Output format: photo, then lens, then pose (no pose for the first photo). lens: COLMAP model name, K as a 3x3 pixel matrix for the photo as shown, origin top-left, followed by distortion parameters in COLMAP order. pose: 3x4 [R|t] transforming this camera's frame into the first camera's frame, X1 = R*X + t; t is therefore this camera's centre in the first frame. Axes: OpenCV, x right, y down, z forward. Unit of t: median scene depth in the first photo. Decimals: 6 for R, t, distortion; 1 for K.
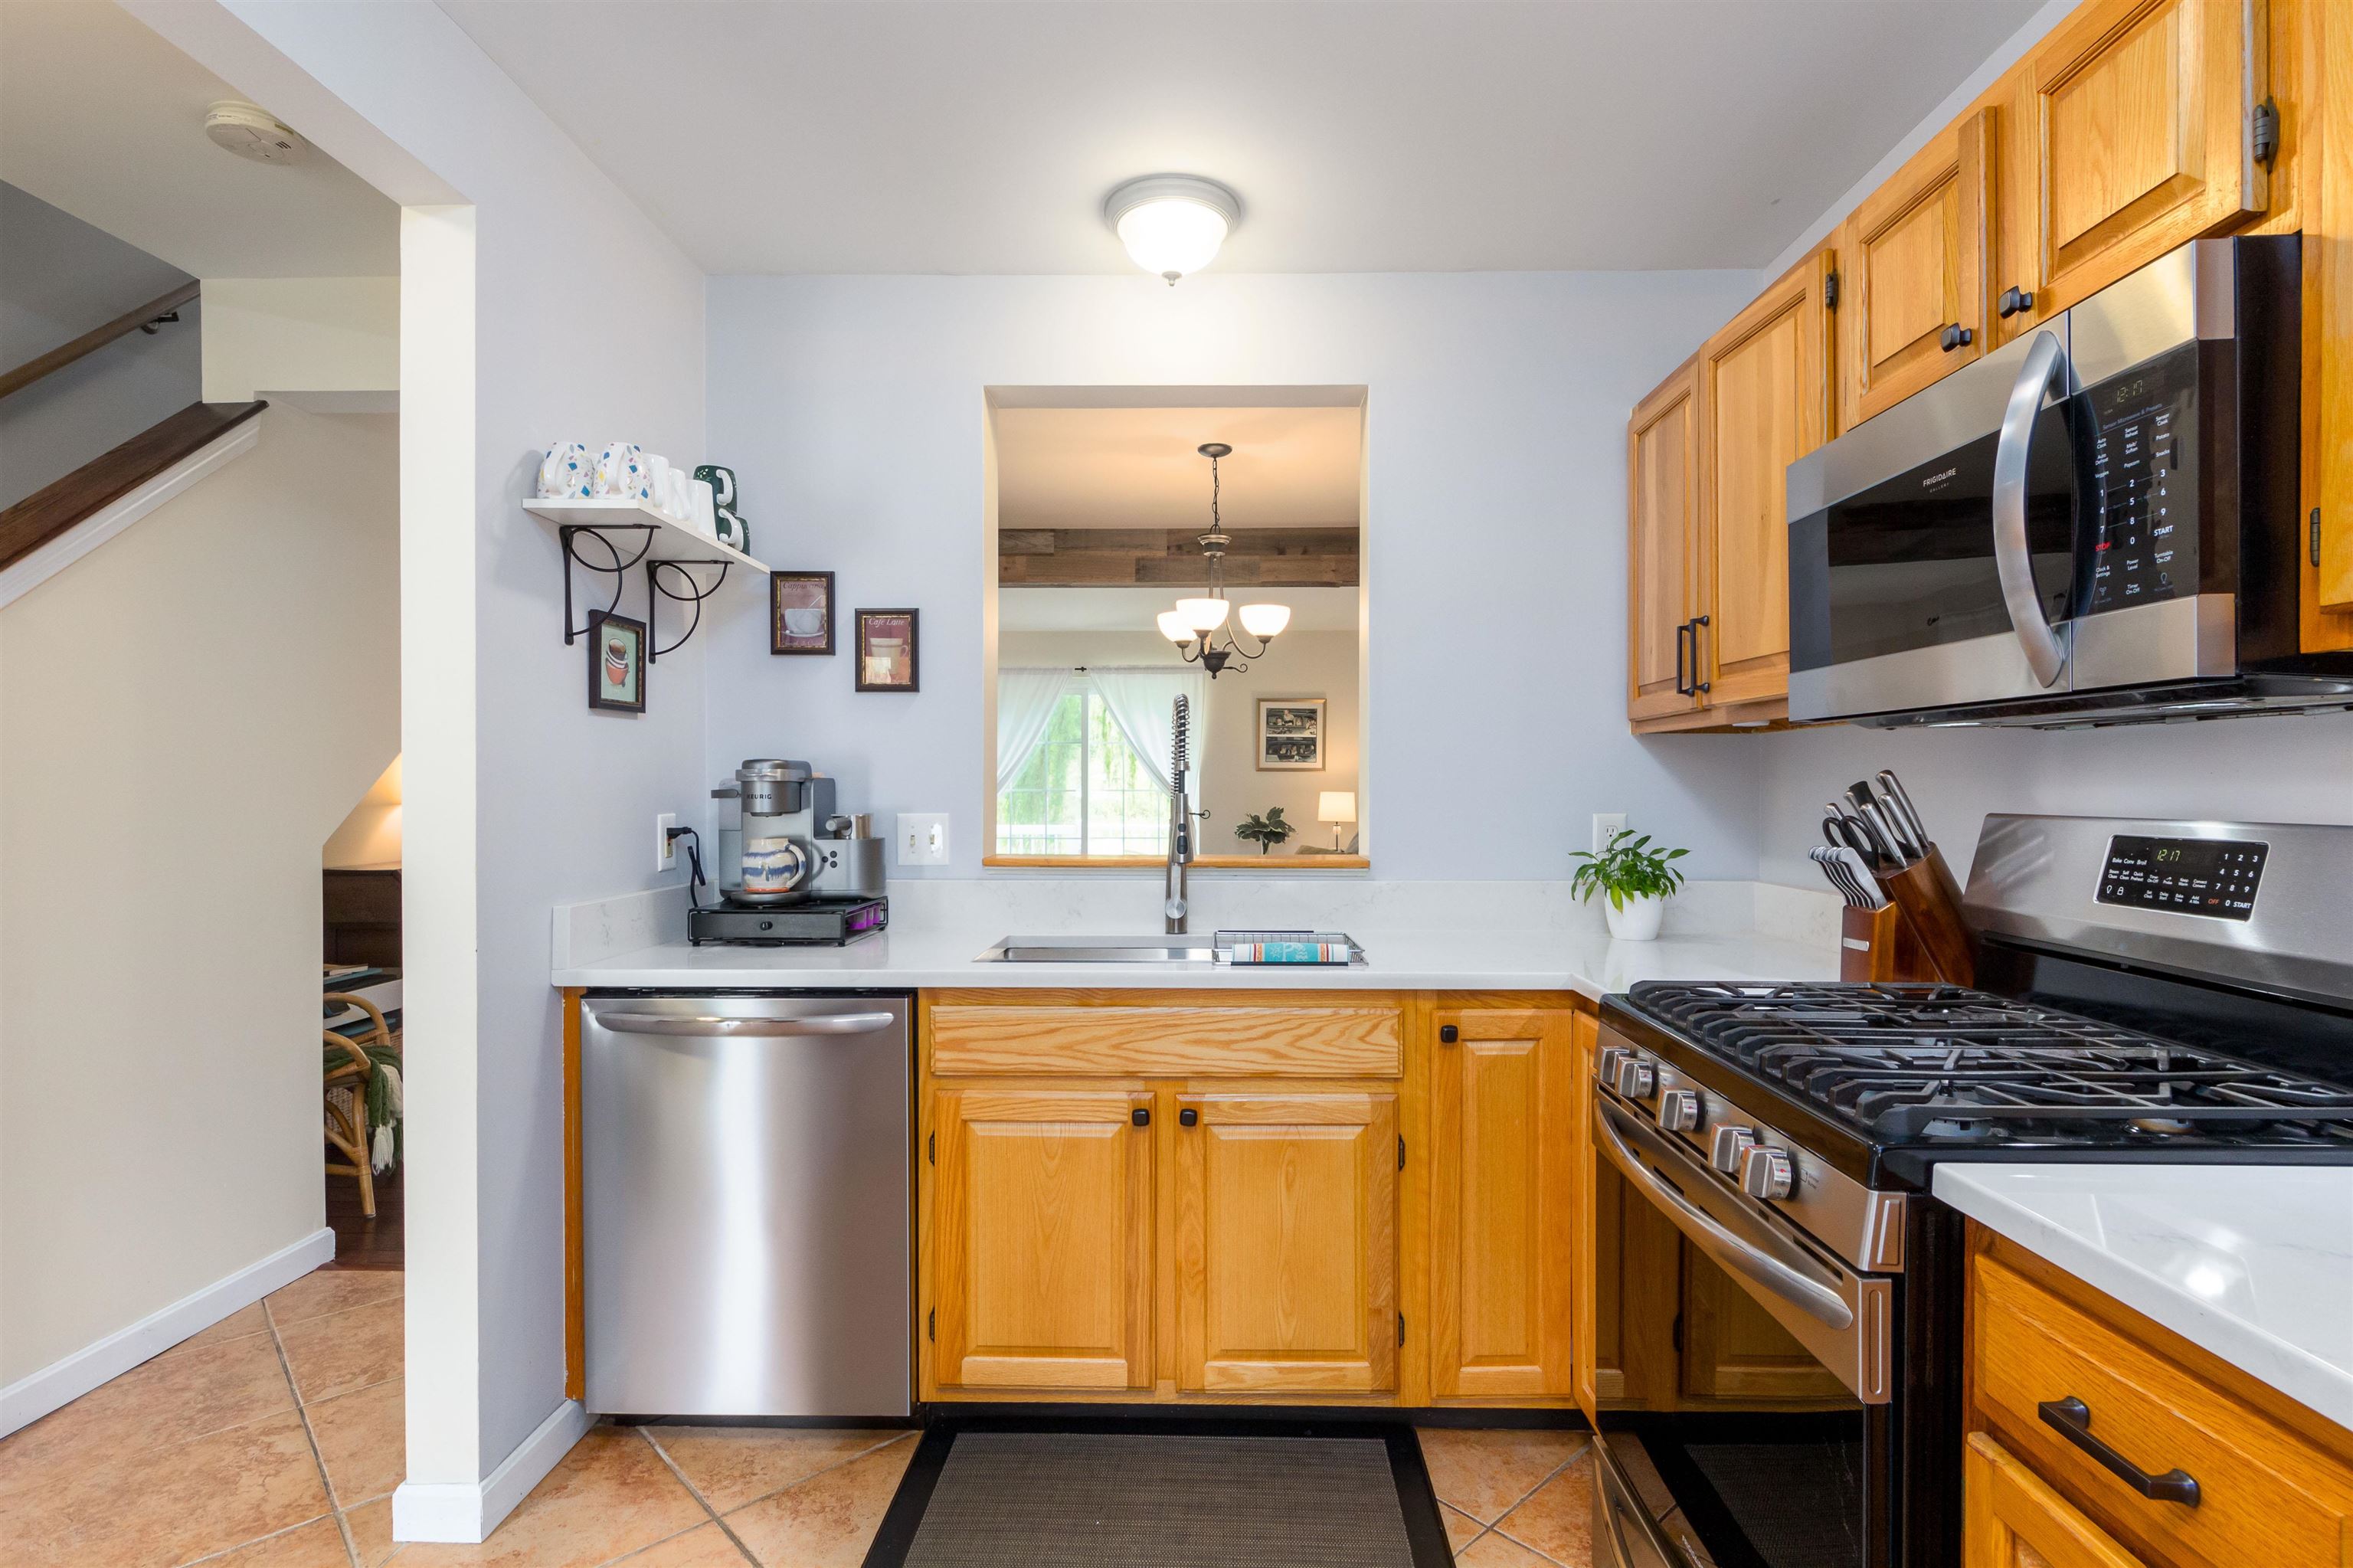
lens RADIAL K [[1197.1, 0, 1243.1], [0, 1197.1, 783.2], [0, 0, 1]] dist [-0.000470, 0.000096]
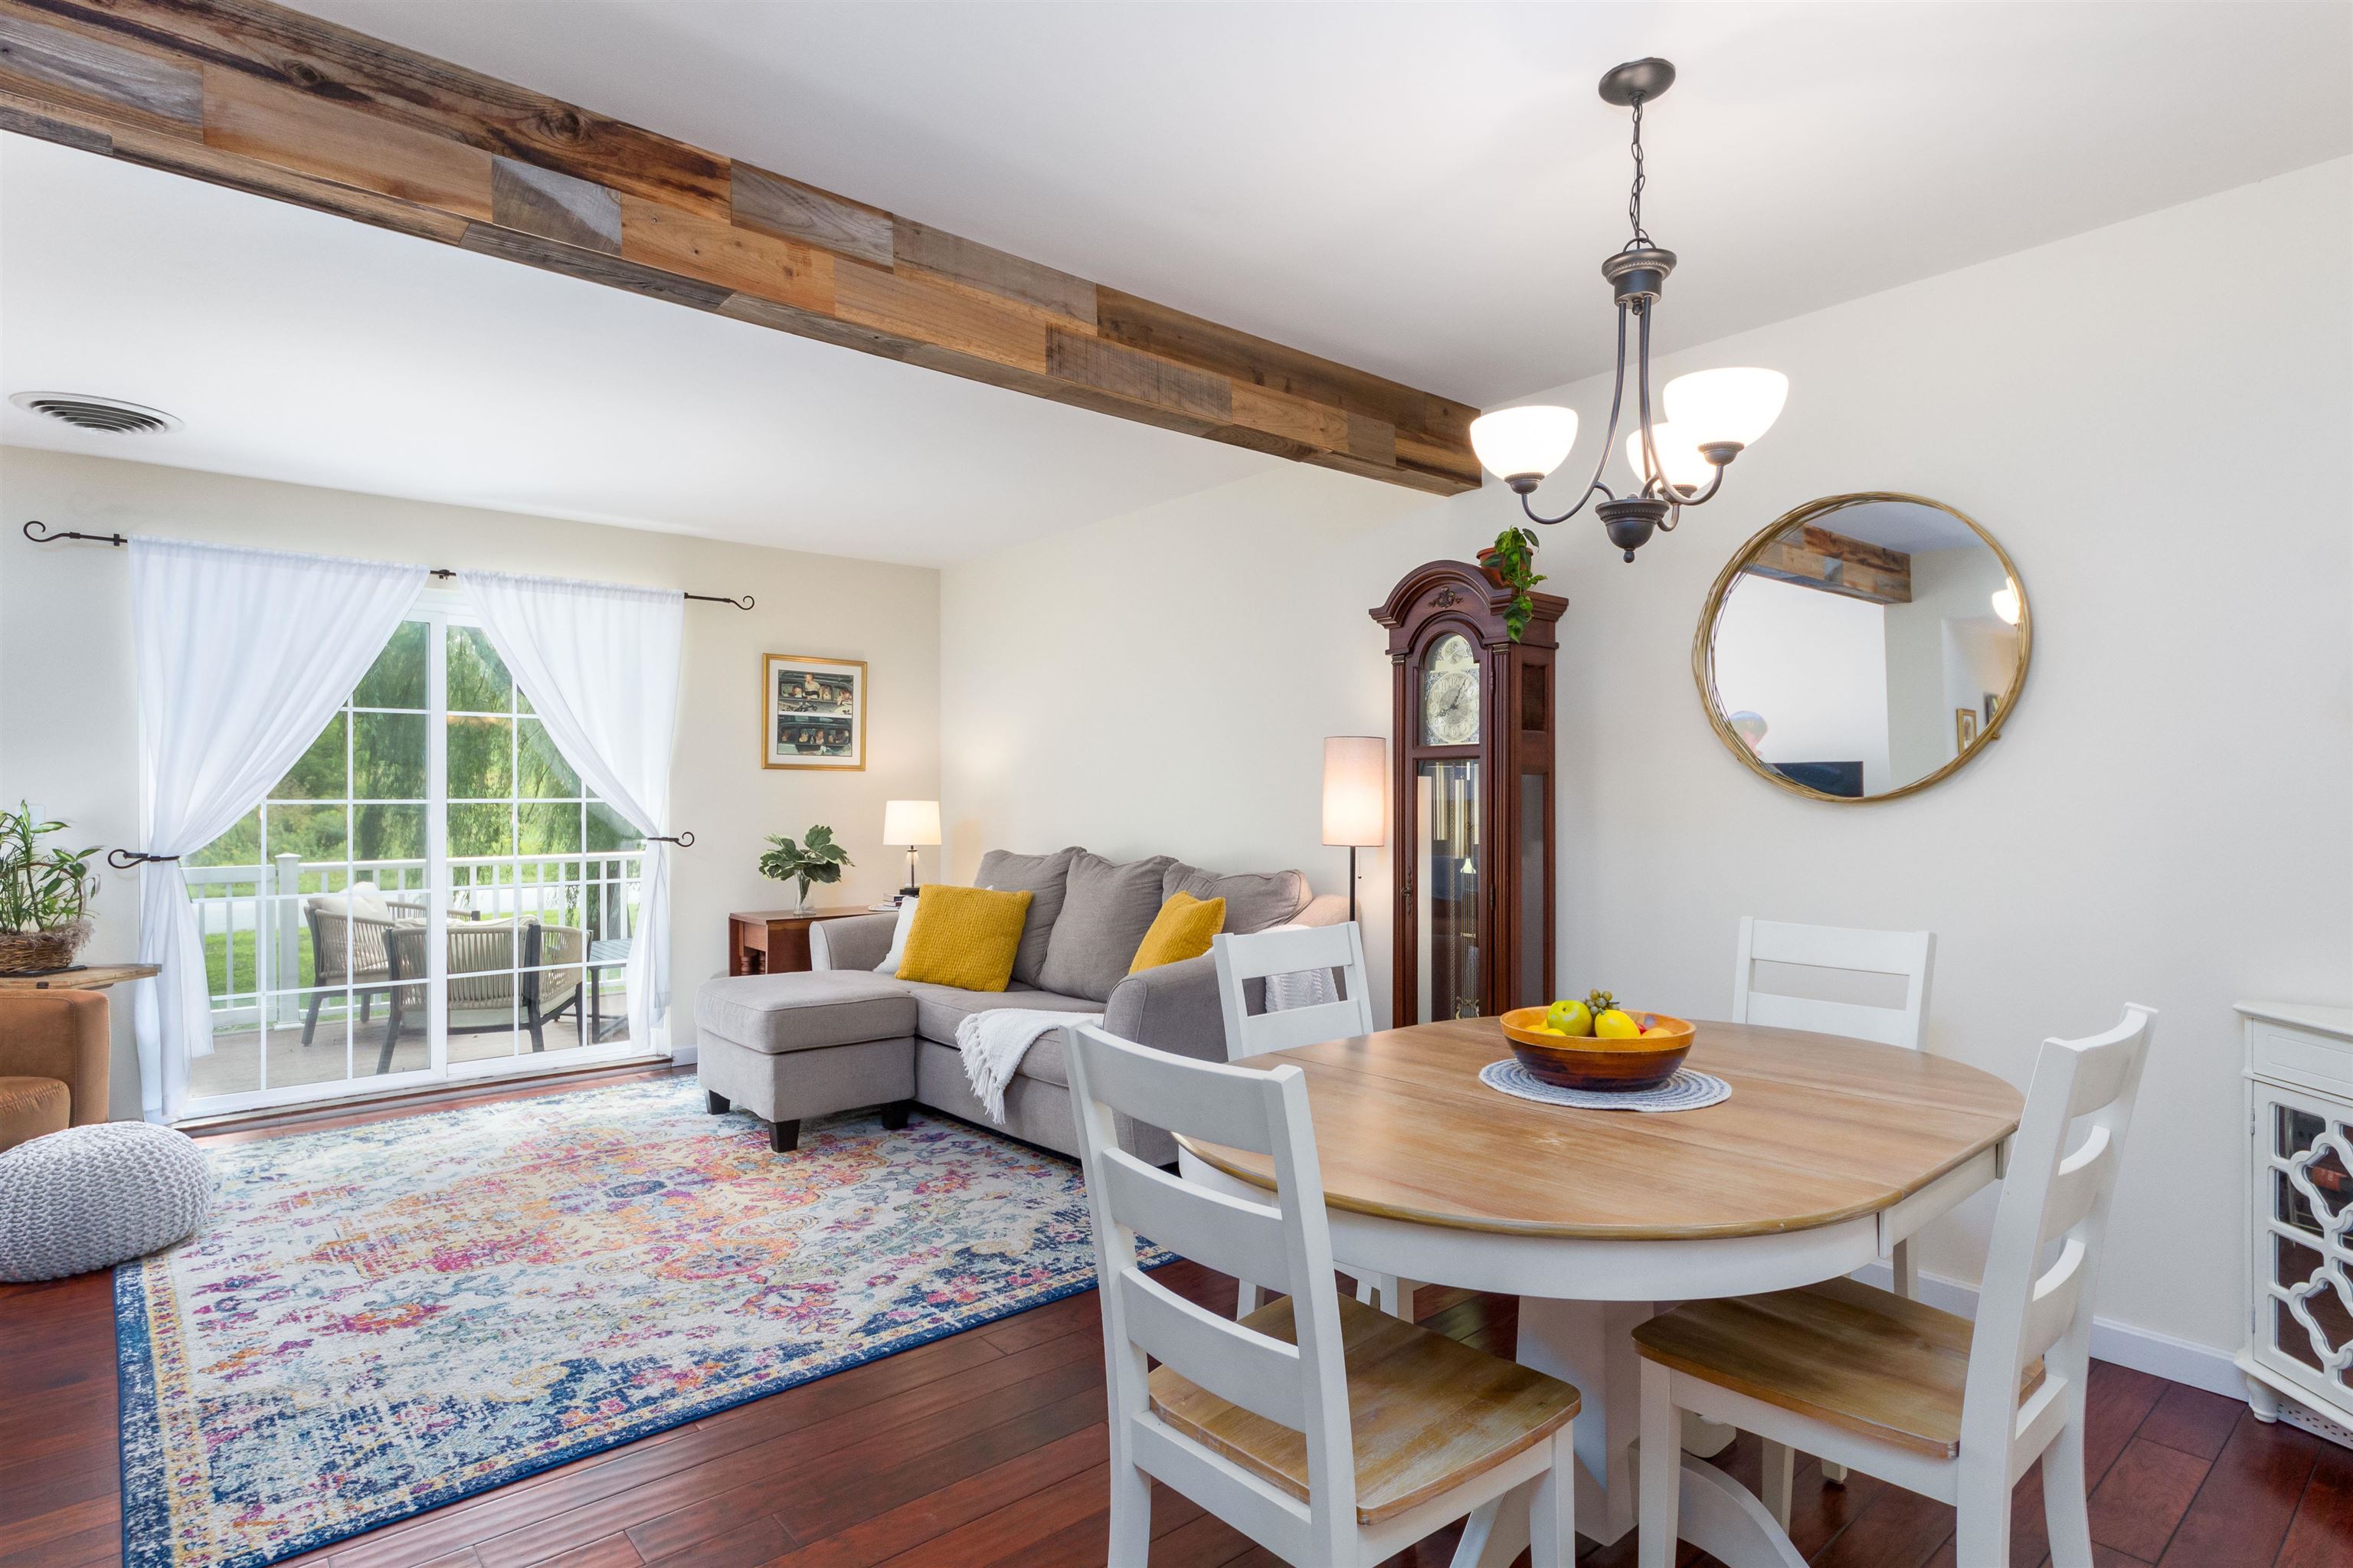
lens RADIAL K [[1189.8, 0, 1176.5], [0, 1189.8, 784.0], [0, 0, 1]] dist [-0.002121, 0.000213]
pose [[0.753588, 0.004172, 0.657333, -0.802334], [-0.000155, 0.999981, -0.006169, 0.006471], [-0.657347, 0.004547, 0.753575, 1.301387]]
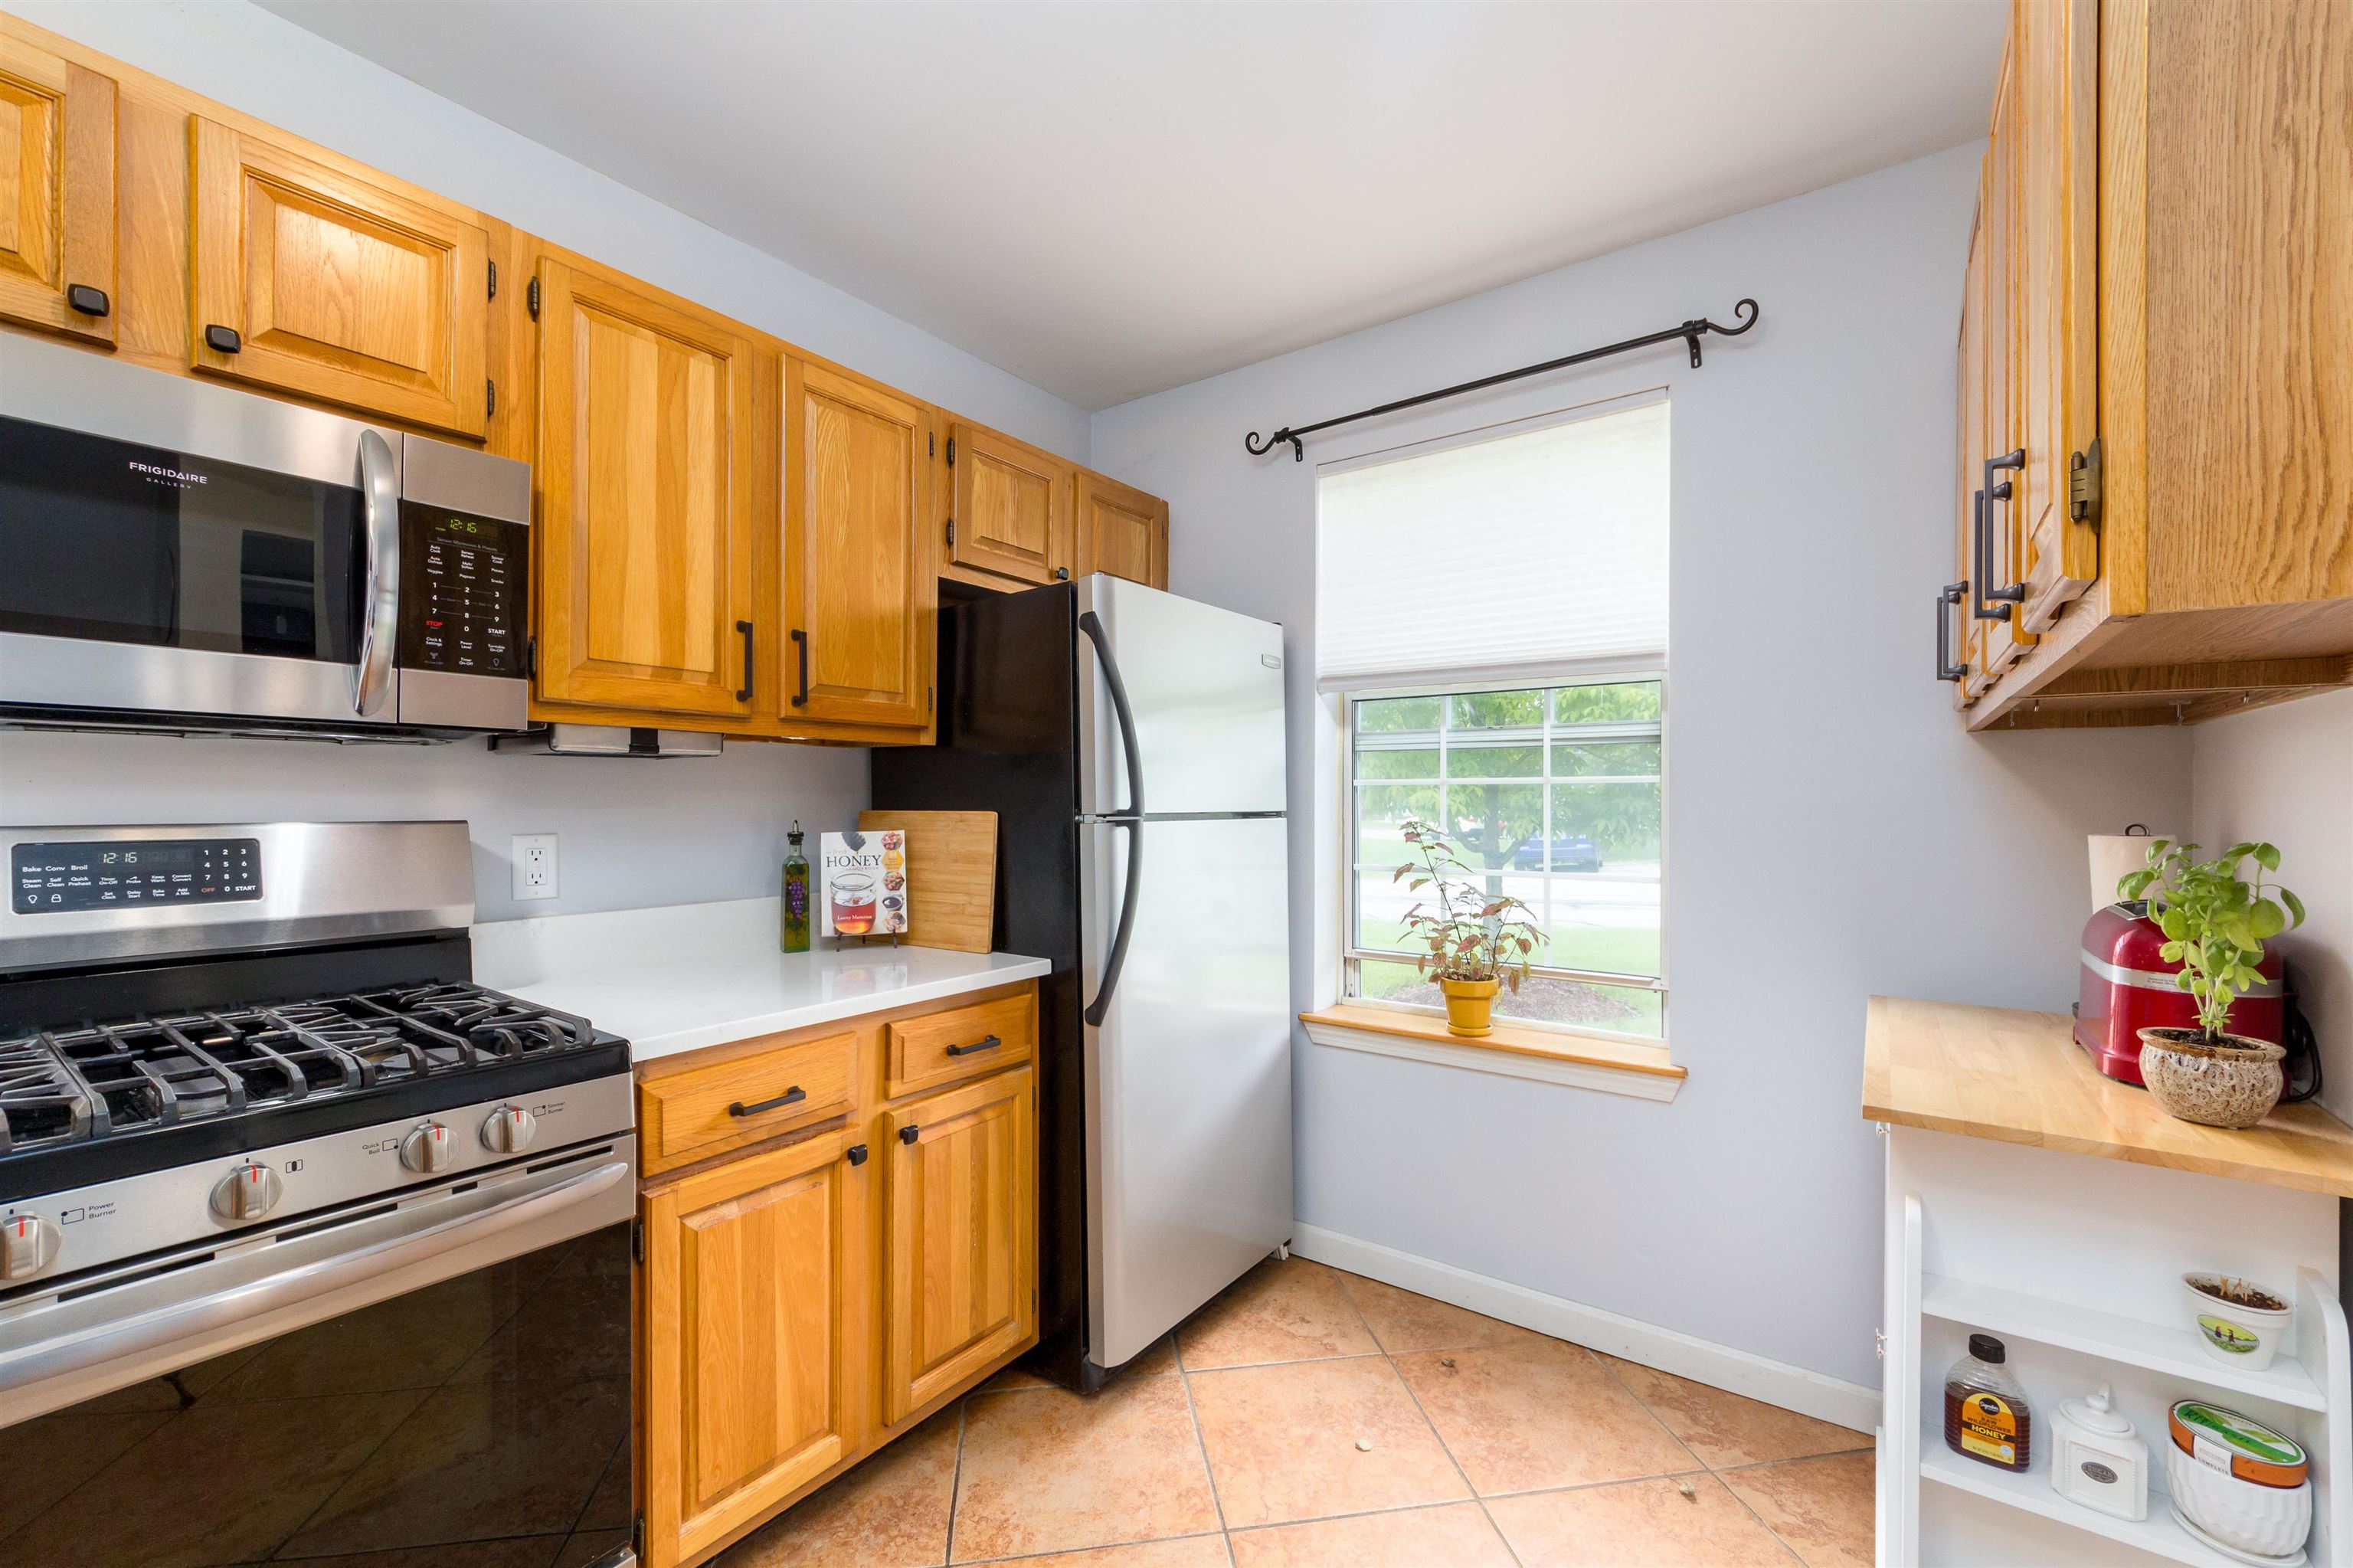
lens RADIAL K [[969.7, 0, 1232.1], [0, 969.7, 802.3], [0, 0, 1]] dist [0.000478, -0.000731]
pose [[-0.832270, -0.003138, 0.554361, -0.383307], [-0.003747, 0.999993, 0.000036, 0.003950], [-0.554357, -0.002047, -0.832276, 0.800606]]
